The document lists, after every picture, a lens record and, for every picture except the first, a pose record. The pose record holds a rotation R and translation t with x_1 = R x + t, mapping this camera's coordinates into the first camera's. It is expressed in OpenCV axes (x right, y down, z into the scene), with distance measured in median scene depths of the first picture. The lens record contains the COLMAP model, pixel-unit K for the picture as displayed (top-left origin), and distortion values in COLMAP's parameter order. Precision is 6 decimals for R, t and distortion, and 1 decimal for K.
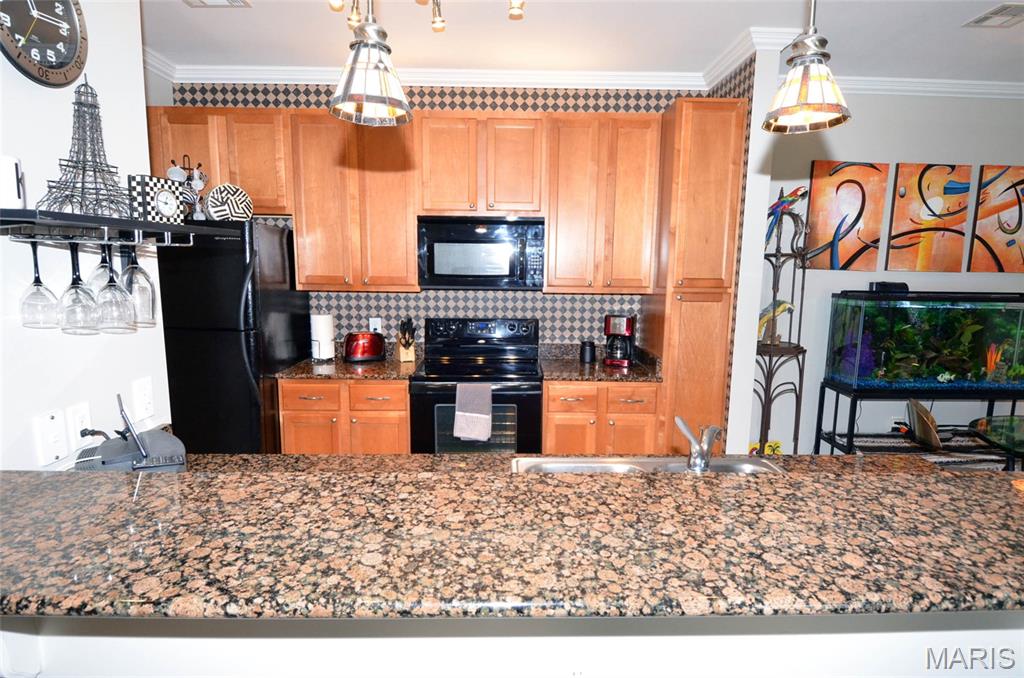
lens RADIAL K [[541.5, 0, 513.1], [0, 541.5, 343.8], [0, 0, 1]] dist [0.013648, -0.024521]
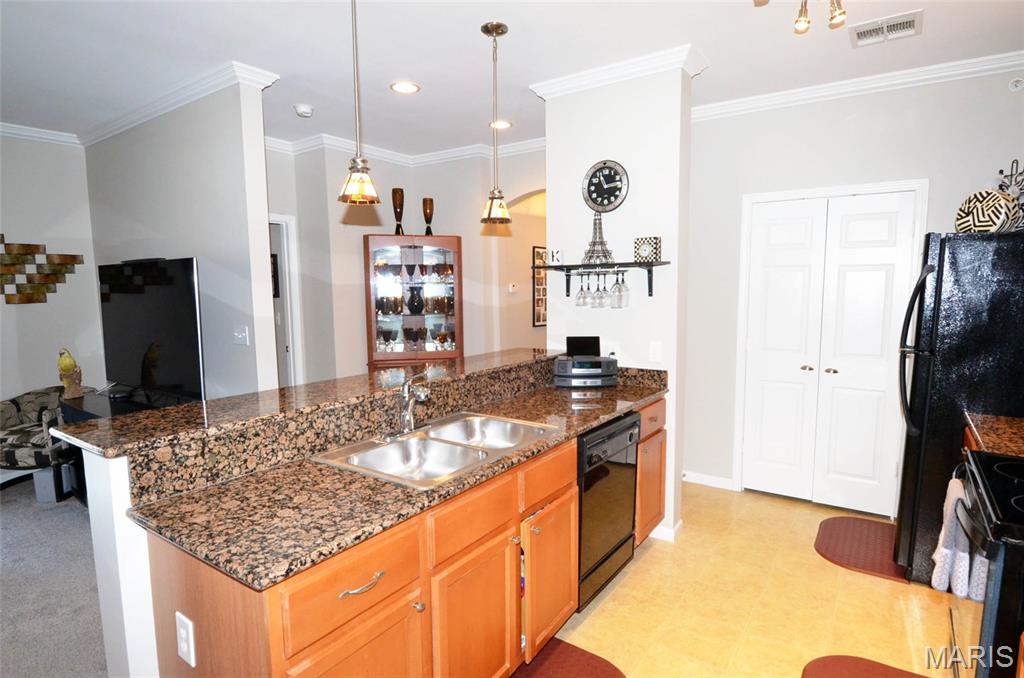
lens RADIAL K [[541.5, 0, 513.1], [0, 541.5, 343.8], [0, 0, 1]] dist [0.013648, -0.024521]
pose [[-0.588445, 0.076737, -0.804888, 0.593562], [-0.121097, 0.975893, 0.181573, -0.107365], [0.799418, 0.204315, -0.564966, 0.857338]]
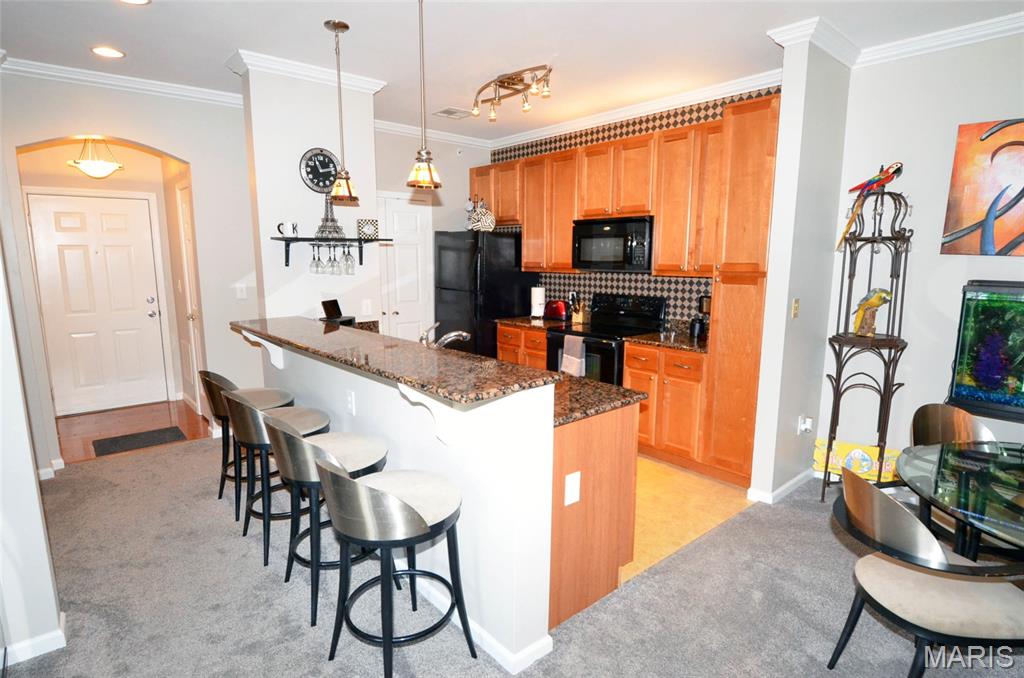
lens RADIAL K [[541.5, 0, 513.1], [0, 541.5, 343.8], [0, 0, 1]] dist [0.013648, -0.024521]
pose [[0.642819, 0.112540, -0.757706, 0.857222], [-0.108859, 0.992531, 0.055064, 0.030421], [0.758244, 0.047087, 0.650268, -0.056976]]
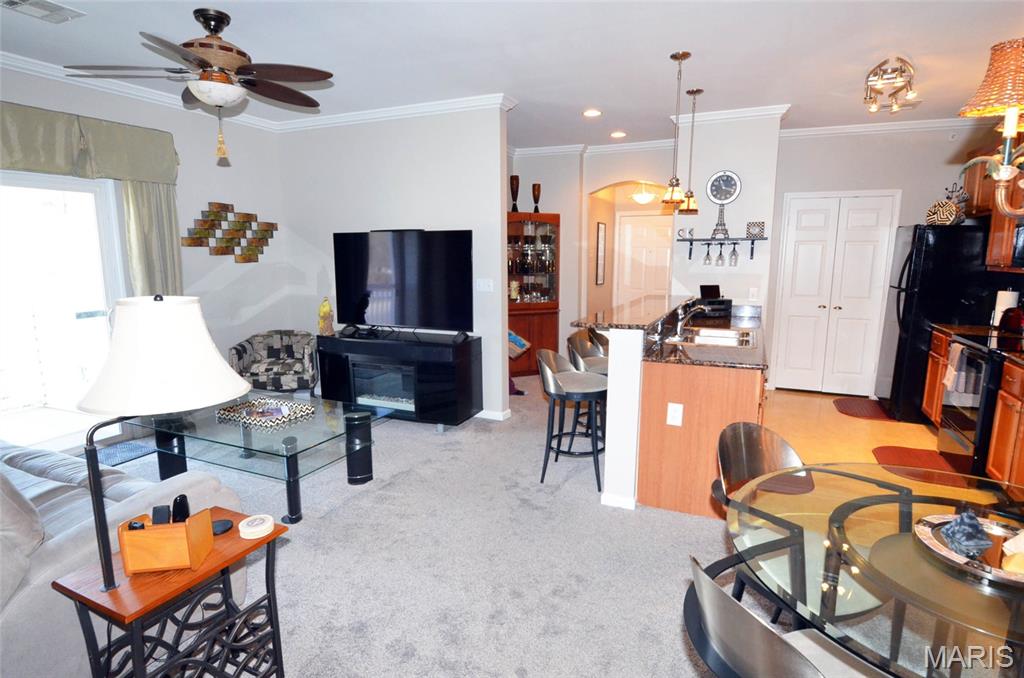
lens RADIAL K [[541.5, 0, 513.1], [0, 541.5, 343.8], [0, 0, 1]] dist [0.013648, -0.024521]
pose [[-0.427124, 0.132567, -0.894422, 1.364202], [-0.141529, 0.967199, 0.210939, -0.040231], [0.893048, 0.216684, -0.394352, 0.540663]]
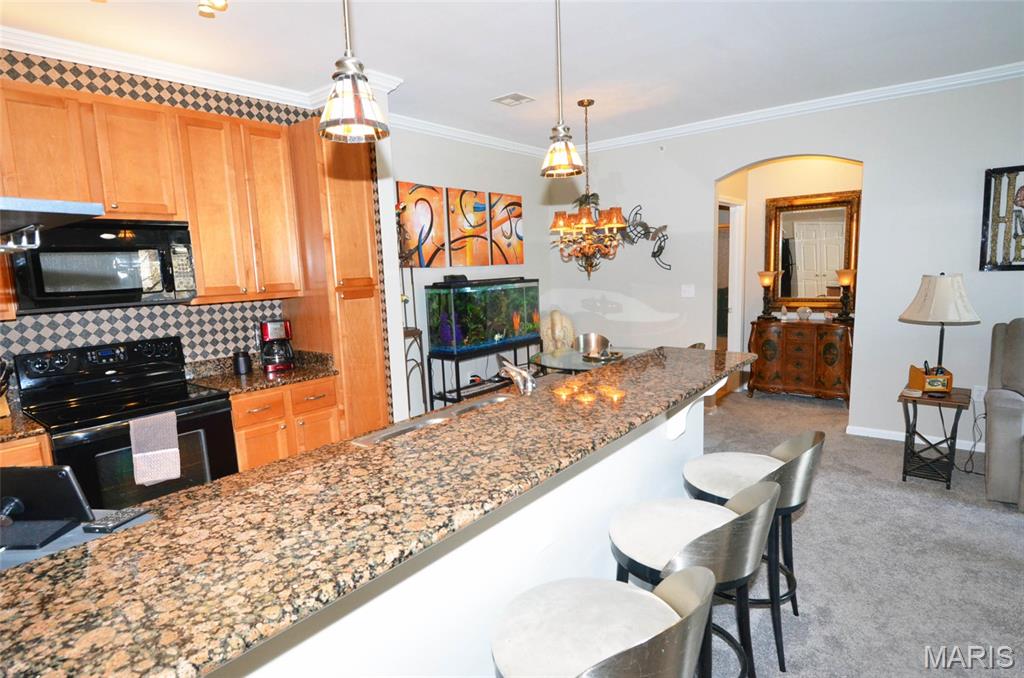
lens RADIAL K [[547.6, 0, 515.6], [0, 547.6, 346.3], [0, 0, 1]] dist [0.016192, -0.025084]
pose [[0.635388, -0.149717, 0.757540, -0.314906], [0.159090, 0.985359, 0.061306, 0.003532], [-0.755628, 0.081564, 0.649903, 0.002570]]
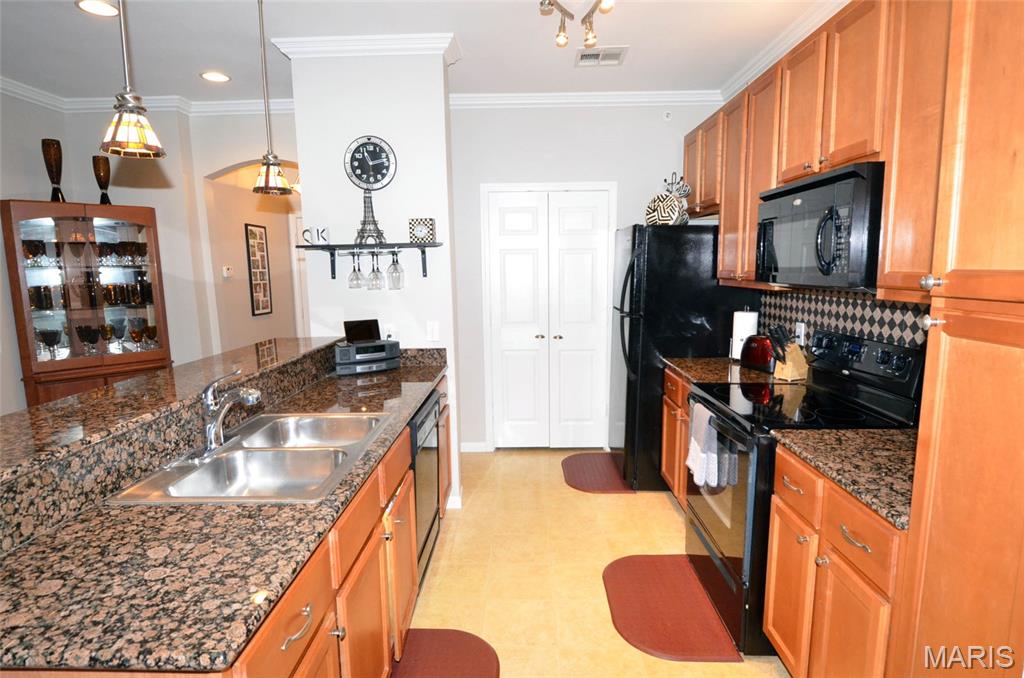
lens RADIAL K [[541.5, 0, 513.1], [0, 541.5, 343.8], [0, 0, 1]] dist [0.013648, -0.024521]
pose [[-0.043432, 0.127849, -0.990842, 0.650092], [-0.134769, 0.981963, 0.132611, -0.076668], [0.989925, 0.139294, -0.025419, 0.688969]]
